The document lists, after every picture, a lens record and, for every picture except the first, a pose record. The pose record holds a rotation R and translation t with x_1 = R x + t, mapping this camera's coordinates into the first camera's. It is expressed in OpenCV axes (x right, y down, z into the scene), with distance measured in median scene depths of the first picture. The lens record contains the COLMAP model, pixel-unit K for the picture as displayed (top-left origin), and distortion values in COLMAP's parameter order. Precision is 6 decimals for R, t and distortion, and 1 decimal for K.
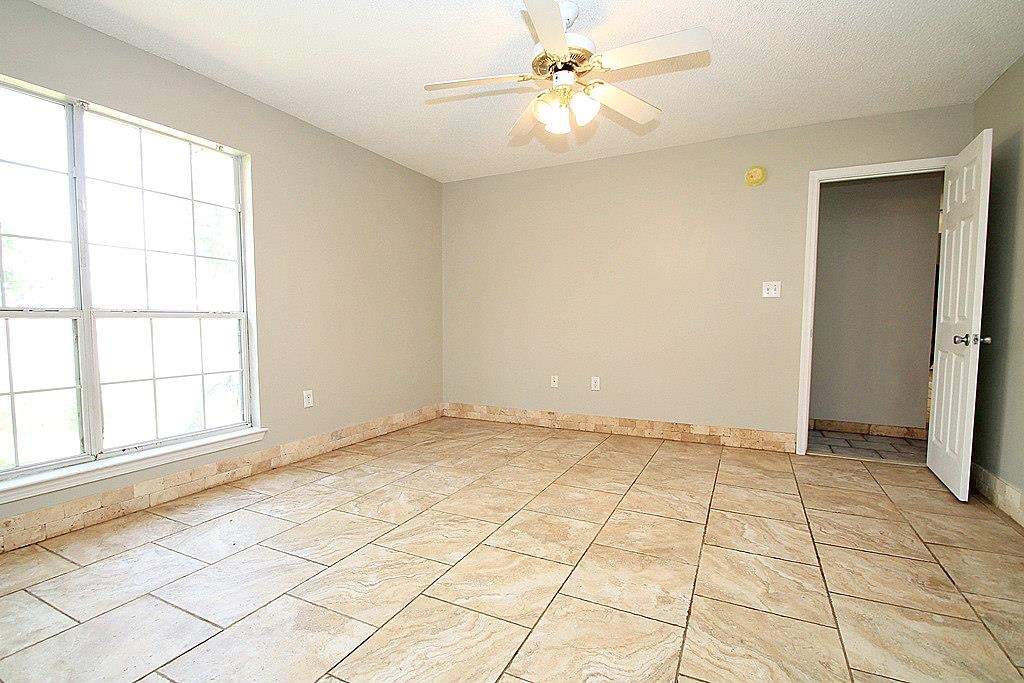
lens RADIAL K [[485.7, 0, 501.9], [0, 485.7, 347.2], [0, 0, 1]] dist [-0.000498, -0.006480]
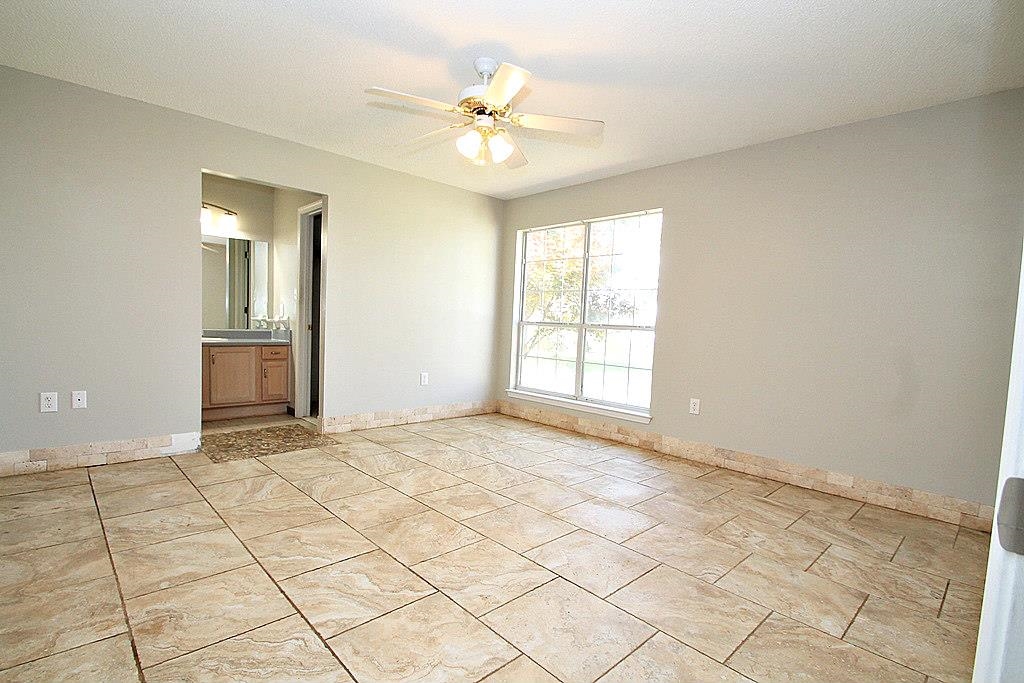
lens RADIAL K [[485.7, 0, 502.9], [0, 485.7, 348.0], [0, 0, 1]] dist [-0.000498, -0.006480]
pose [[-0.341276, 0.031588, -0.939432, 0.982818], [-0.098969, 0.992672, 0.069331, -0.073757], [0.934739, 0.116636, -0.335649, 1.198475]]
